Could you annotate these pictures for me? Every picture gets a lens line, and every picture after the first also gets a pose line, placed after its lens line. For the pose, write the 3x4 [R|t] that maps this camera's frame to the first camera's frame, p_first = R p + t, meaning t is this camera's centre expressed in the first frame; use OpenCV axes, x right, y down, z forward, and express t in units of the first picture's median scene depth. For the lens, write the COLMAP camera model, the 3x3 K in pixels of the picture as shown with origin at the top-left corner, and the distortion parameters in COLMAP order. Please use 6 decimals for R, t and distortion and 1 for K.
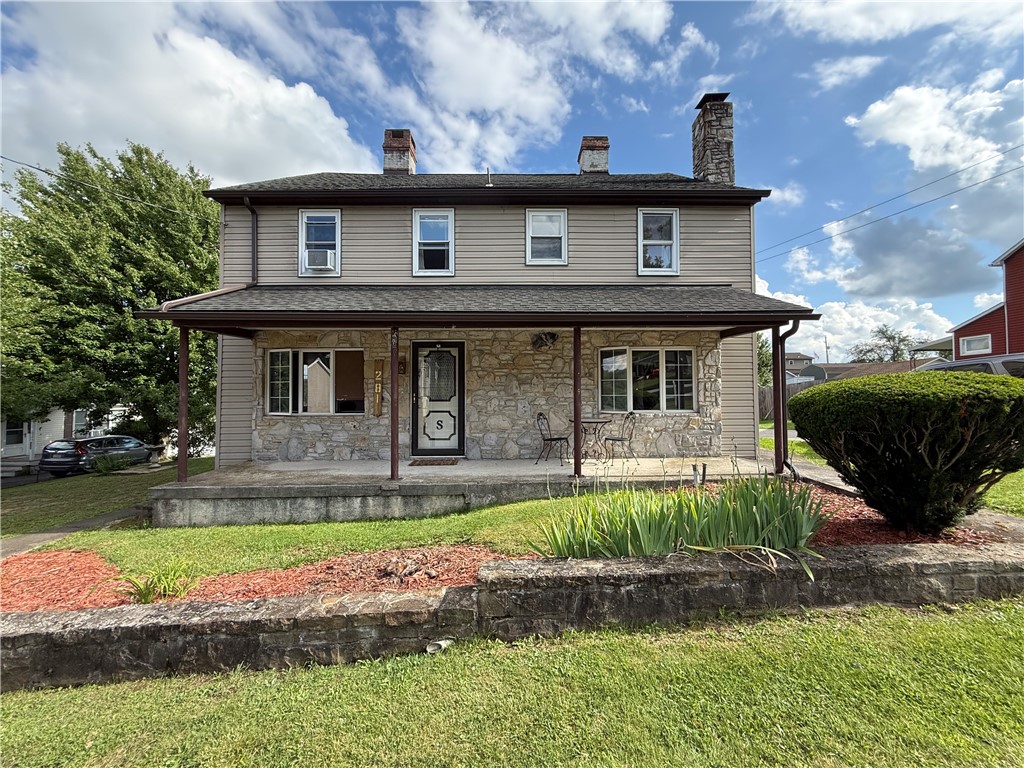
lens RADIAL K [[412.0, 0, 512.0], [0, 412.0, 384.0], [0, 0, 1]] dist [0.000898, 0.000106]
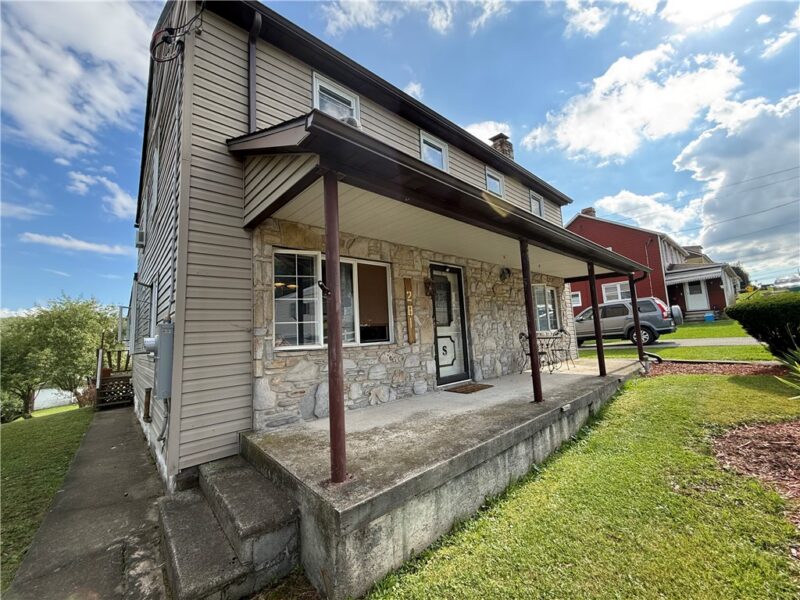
lens RADIAL K [[321.9, 0, 400.0], [0, 321.9, 300.0], [0, 0, 1]] dist [0.000898, 0.000106]
pose [[0.747669, 0.040244, 0.662851, -0.776616], [0.027156, 0.995474, -0.091071, 0.047463], [-0.663516, 0.086091, 0.743192, 0.503468]]
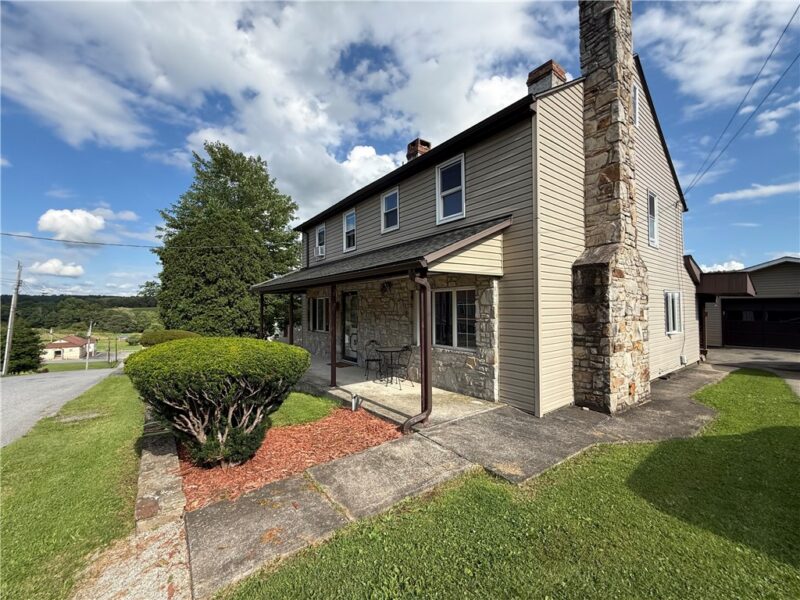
lens RADIAL K [[325.0, 0, 403.8], [0, 325.0, 299.2], [0, 0, 1]] dist [-0.003457, -0.000359]
pose [[0.606380, -0.018118, -0.794969, 0.983510], [0.024121, 0.999699, -0.004385, -0.061217], [0.794809, -0.016517, 0.606635, 0.390101]]
